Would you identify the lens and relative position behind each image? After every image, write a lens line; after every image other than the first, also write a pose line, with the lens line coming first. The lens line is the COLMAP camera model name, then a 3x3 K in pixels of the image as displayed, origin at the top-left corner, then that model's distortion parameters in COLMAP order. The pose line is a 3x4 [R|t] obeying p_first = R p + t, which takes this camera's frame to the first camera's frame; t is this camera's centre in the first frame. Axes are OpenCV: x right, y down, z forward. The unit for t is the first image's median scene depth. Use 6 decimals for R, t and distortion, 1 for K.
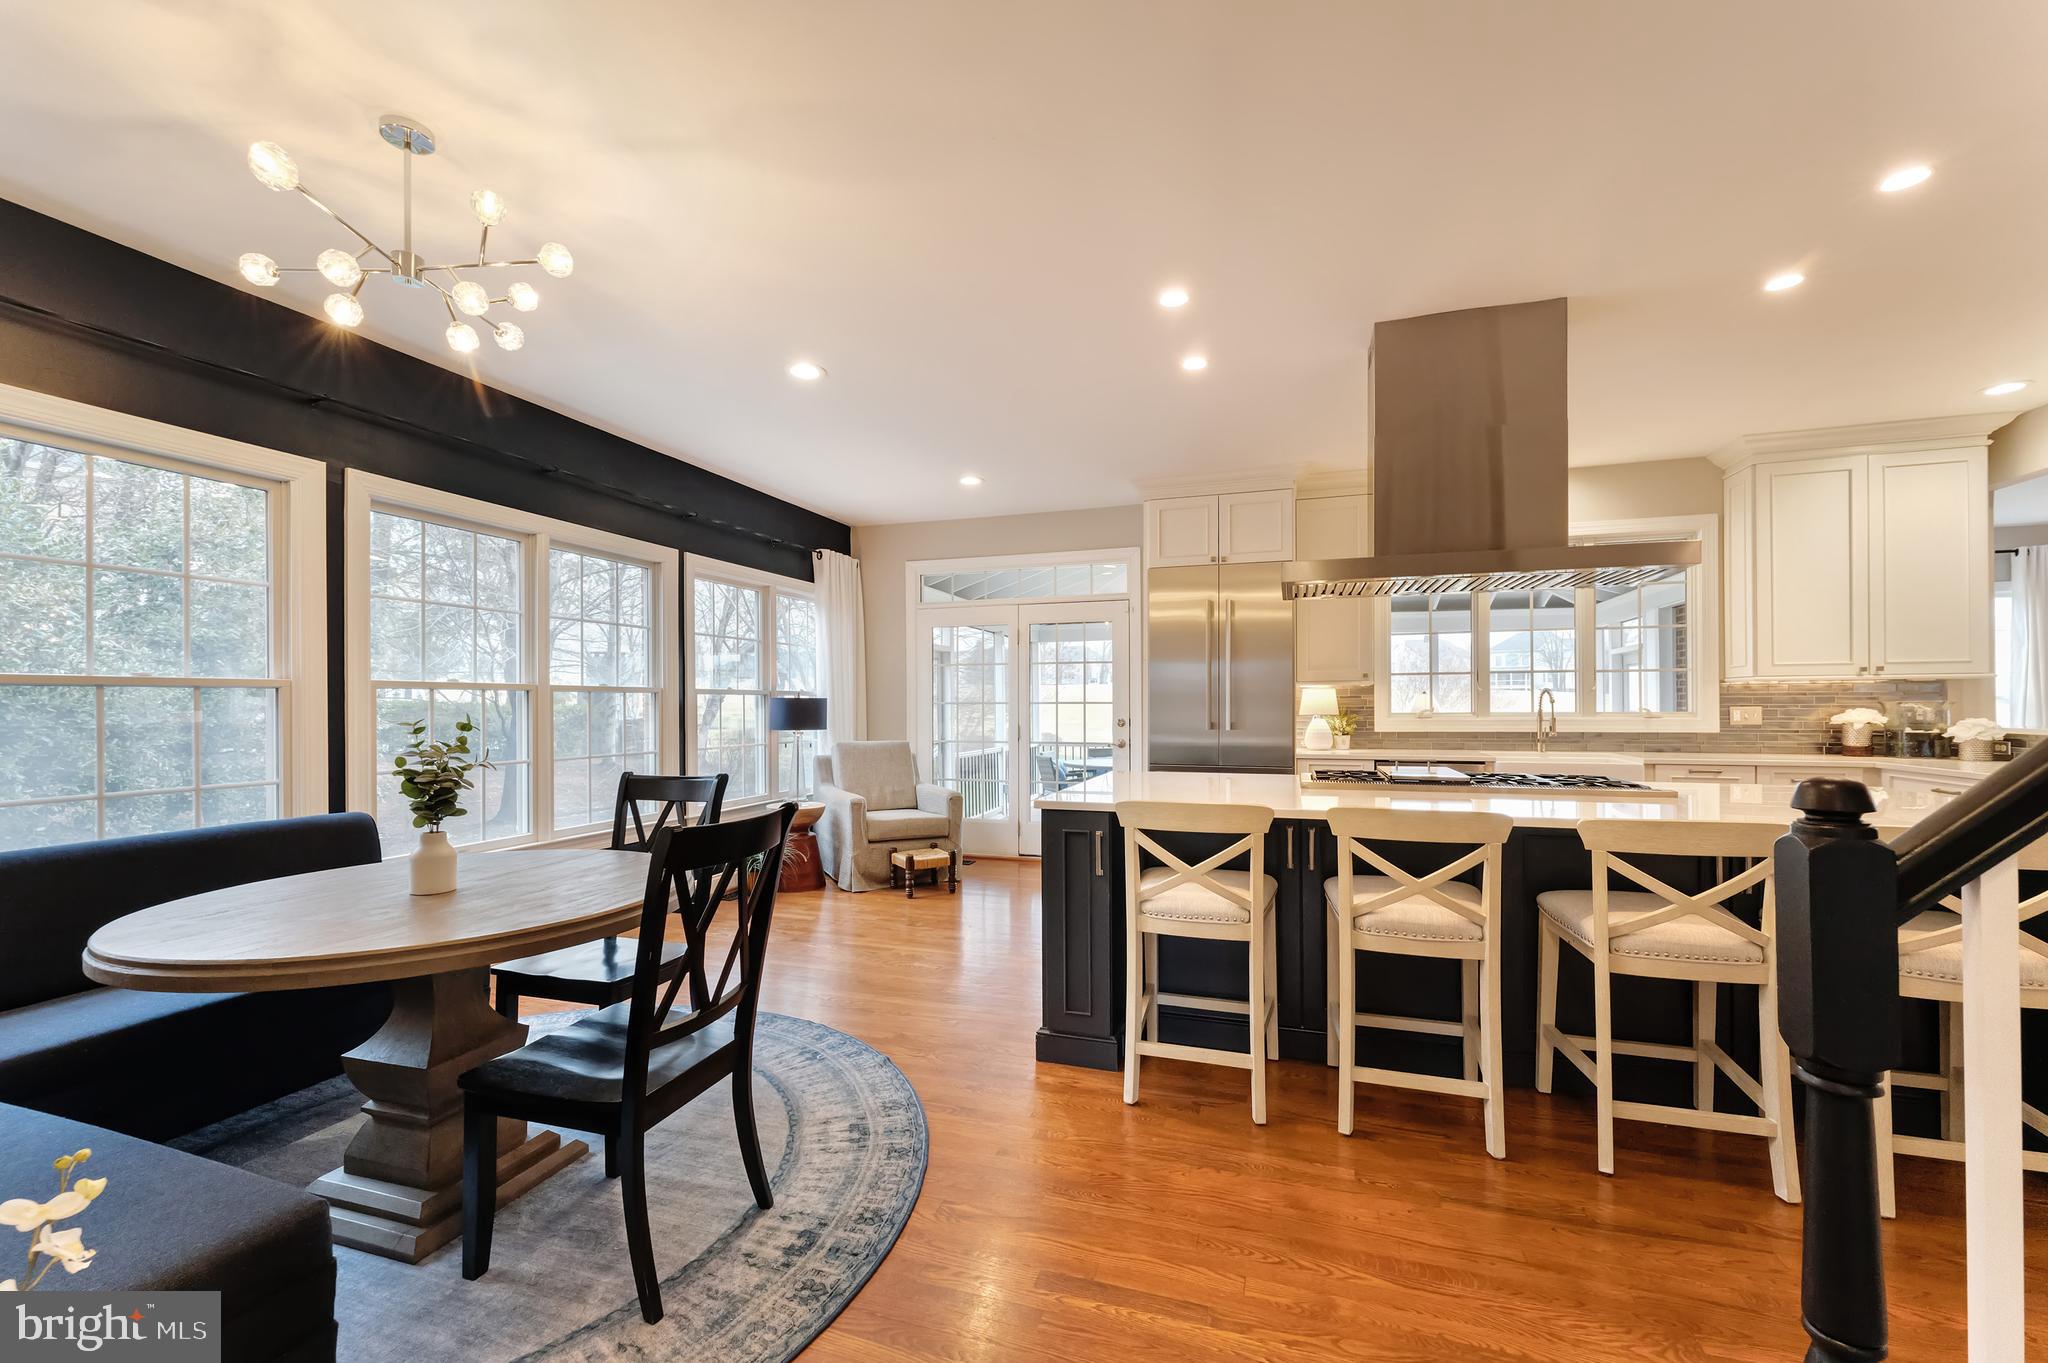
lens RADIAL K [[824.1, 0, 1020.2], [0, 824.1, 697.8], [0, 0, 1]] dist [-0.000509, 0.000022]
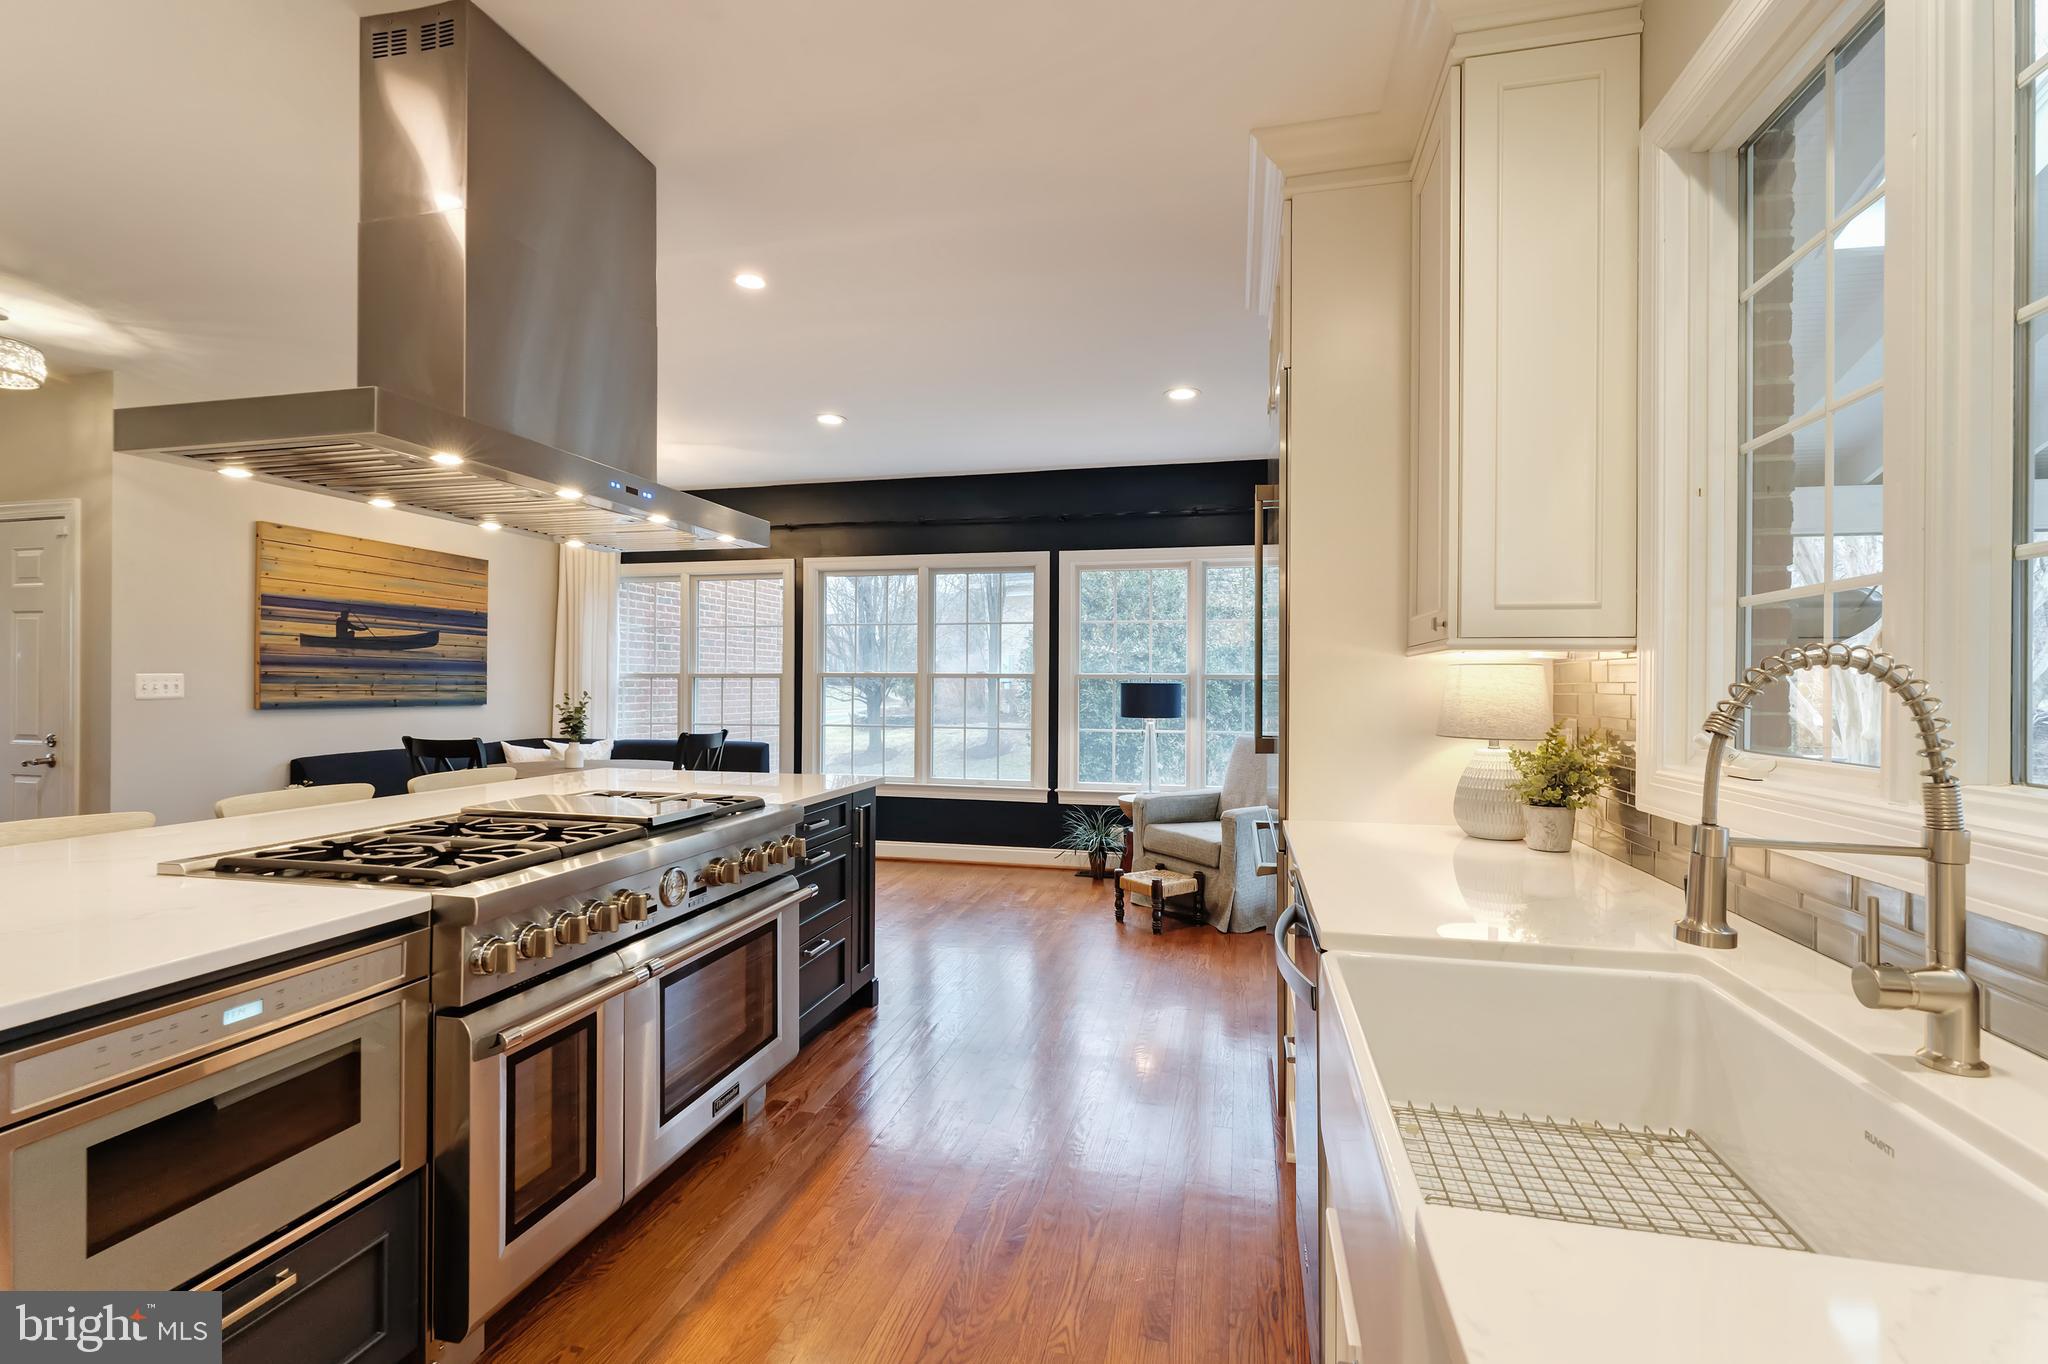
lens RADIAL K [[905.8, 0, 1024.0], [0, 905.8, 682.0], [0, 0, 1]] dist [-0.001694, -0.000301]
pose [[0.091609, 0.004779, -0.995784, 1.307861], [0.002655, 0.999984, 0.005043, -0.011652], [0.995792, -0.003106, 0.091594, 1.368196]]
